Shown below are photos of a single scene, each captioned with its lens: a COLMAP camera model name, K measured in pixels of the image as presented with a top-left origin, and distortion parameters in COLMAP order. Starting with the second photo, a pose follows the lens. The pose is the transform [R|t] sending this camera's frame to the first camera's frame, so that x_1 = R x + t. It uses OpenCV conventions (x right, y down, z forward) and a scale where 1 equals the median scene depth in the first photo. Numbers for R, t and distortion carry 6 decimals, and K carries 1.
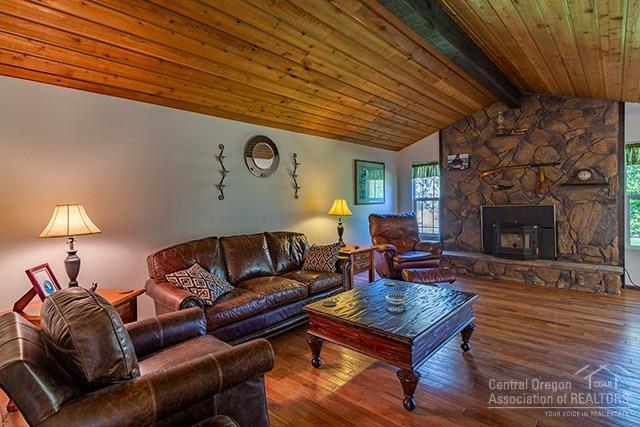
lens RADIAL K [[335.4, 0, 320.0], [0, 335.4, 213.5], [0, 0, 1]] dist [-0.000437, 0.000234]
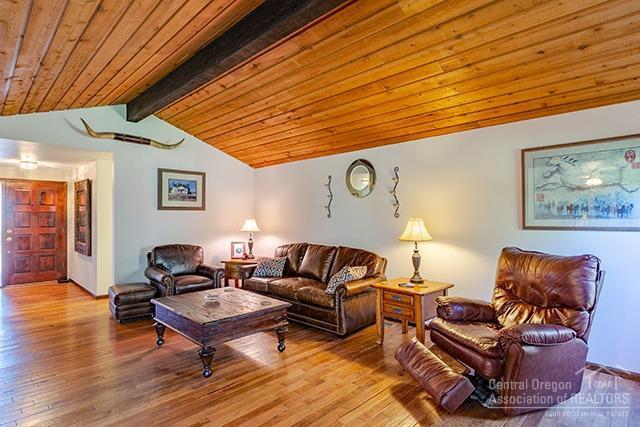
lens RADIAL K [[335.4, 0, 320.0], [0, 335.4, 213.5], [0, 0, 1]] dist [-0.000437, 0.000234]
pose [[-0.053630, 0.014565, -0.998455, 0.243408], [-0.032828, 0.999327, 0.016341, -0.018136], [0.998021, 0.033654, -0.053116, 0.245913]]
